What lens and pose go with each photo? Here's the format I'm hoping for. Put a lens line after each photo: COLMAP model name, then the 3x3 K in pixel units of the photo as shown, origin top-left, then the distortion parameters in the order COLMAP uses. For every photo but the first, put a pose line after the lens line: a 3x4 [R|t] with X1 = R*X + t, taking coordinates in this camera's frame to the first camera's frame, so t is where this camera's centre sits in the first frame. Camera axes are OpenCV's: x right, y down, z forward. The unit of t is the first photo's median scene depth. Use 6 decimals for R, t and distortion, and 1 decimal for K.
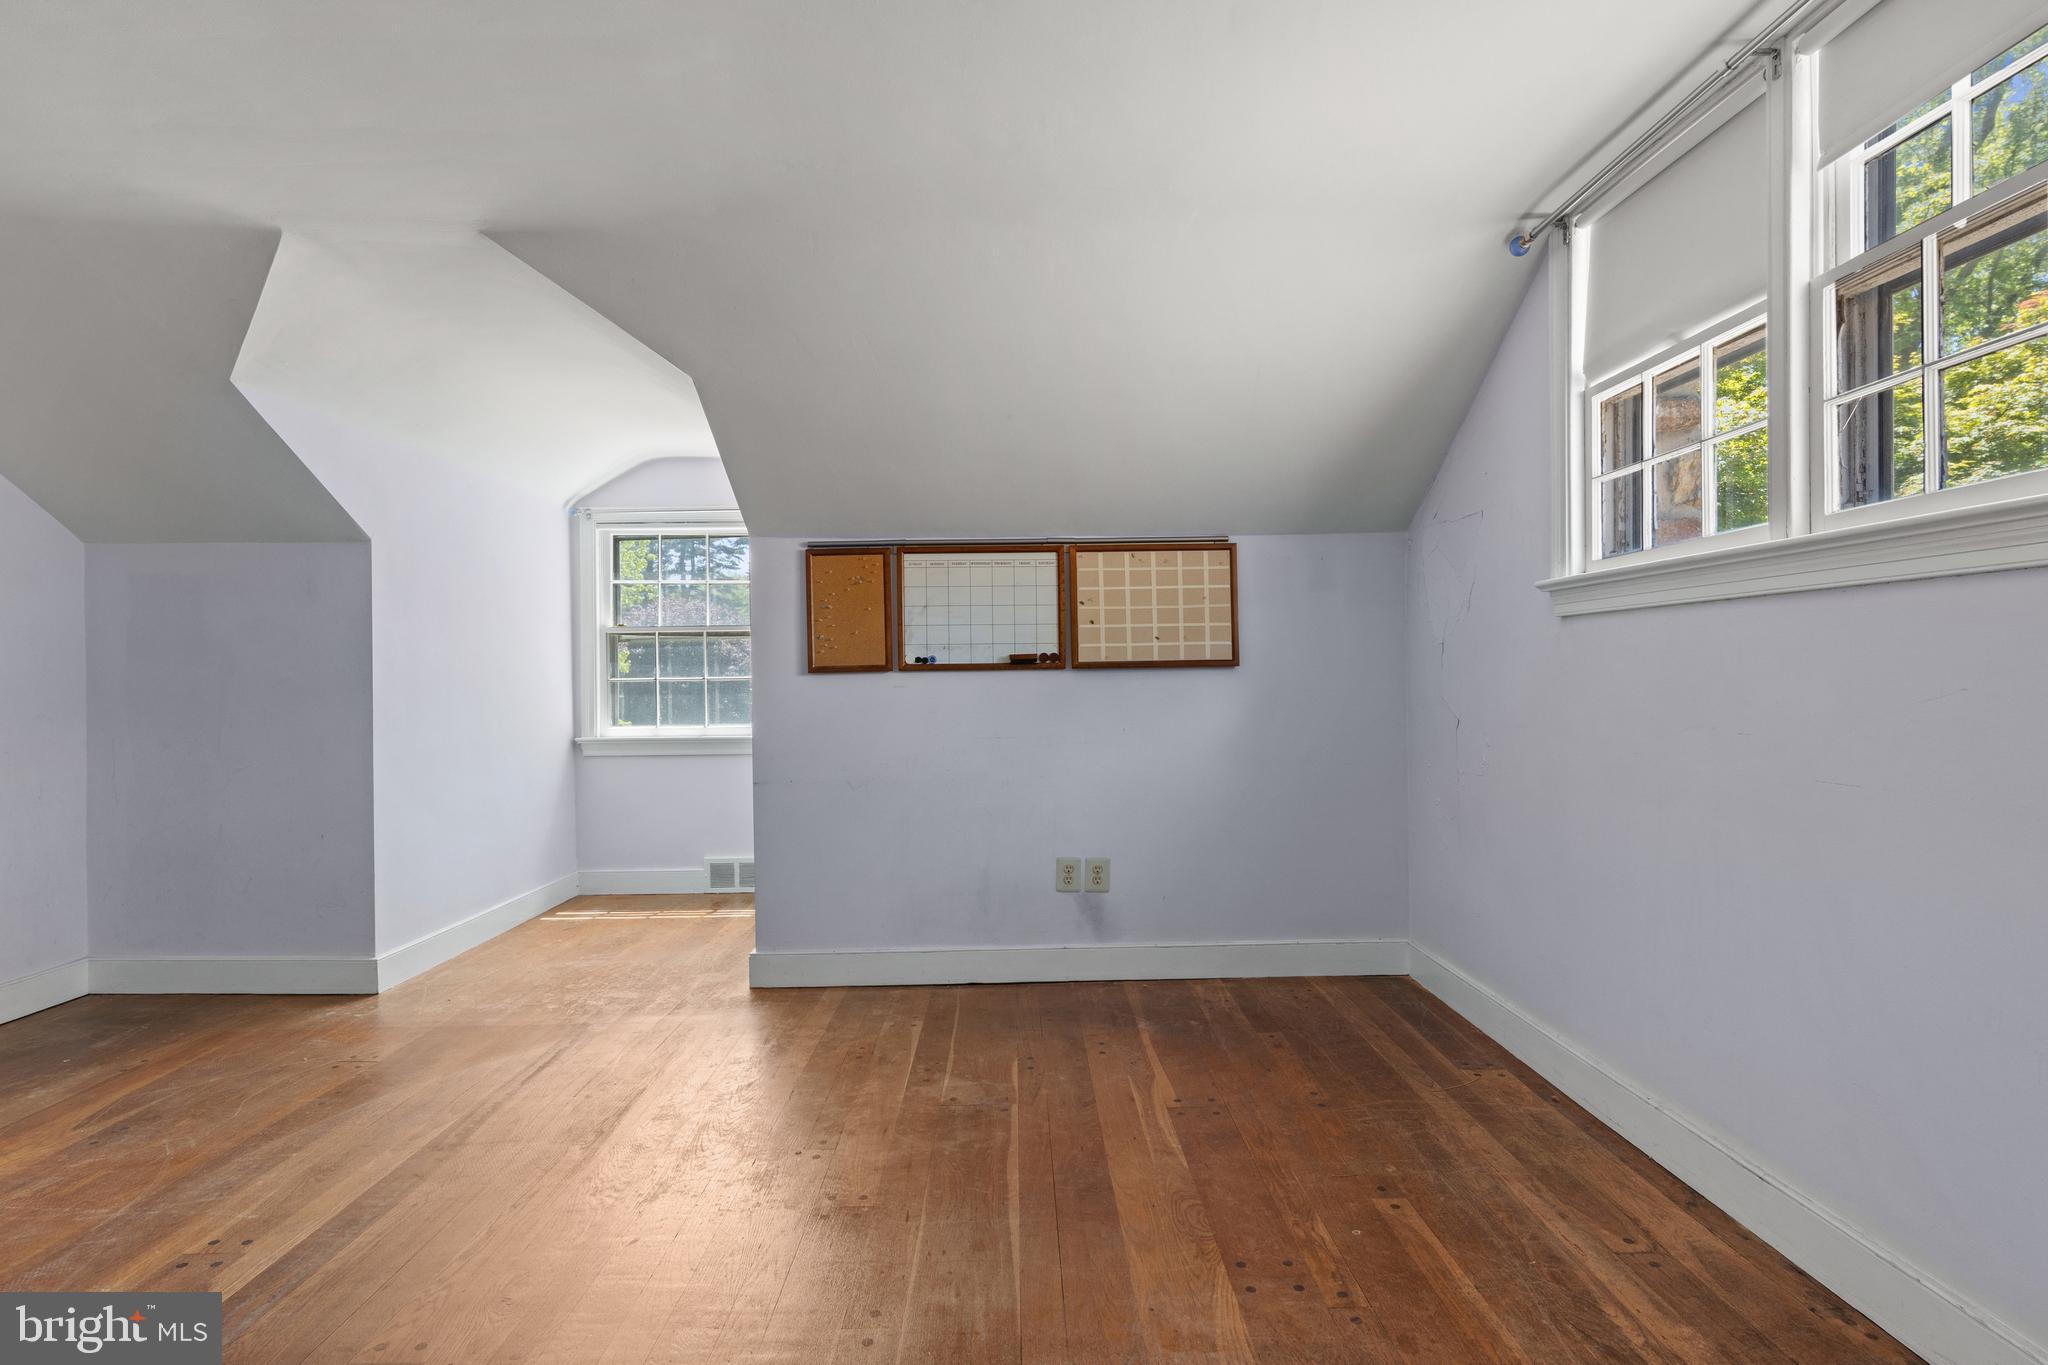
lens RADIAL K [[1053.4, 0, 1021.4], [0, 1053.4, 662.8], [0, 0, 1]] dist [0.010704, -0.000553]
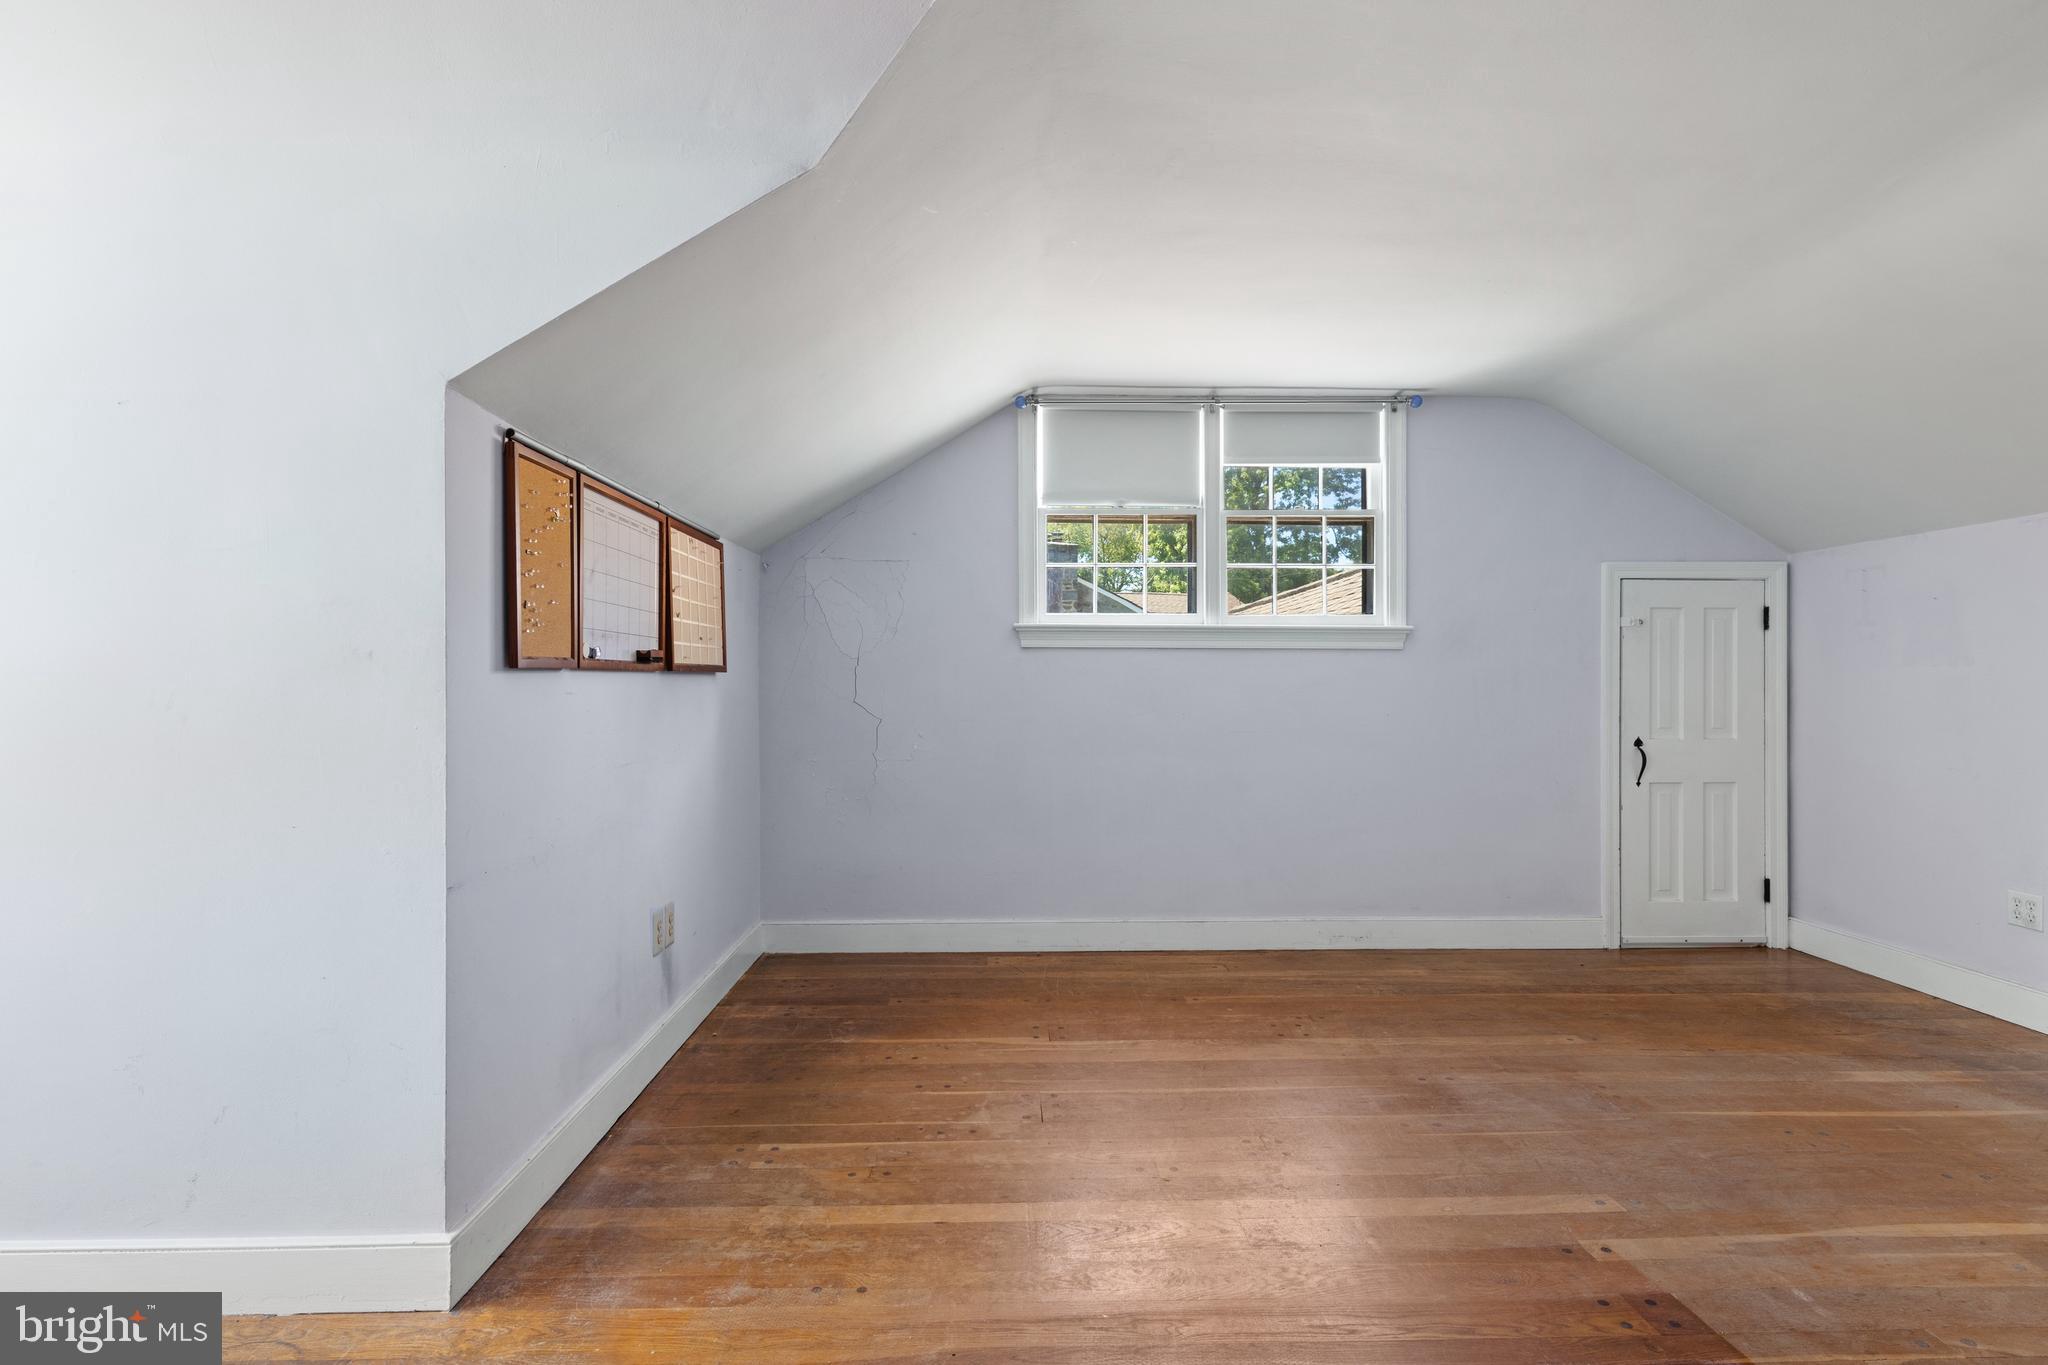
lens RADIAL K [[1053.4, 0, 1021.4], [0, 1053.4, 662.8], [0, 0, 1]] dist [0.010704, -0.000553]
pose [[-0.015058, 0.030615, 0.999418, -0.987878], [-0.013310, 0.999436, -0.030816, 0.026044], [-0.999798, -0.013767, -0.014642, 0.970127]]
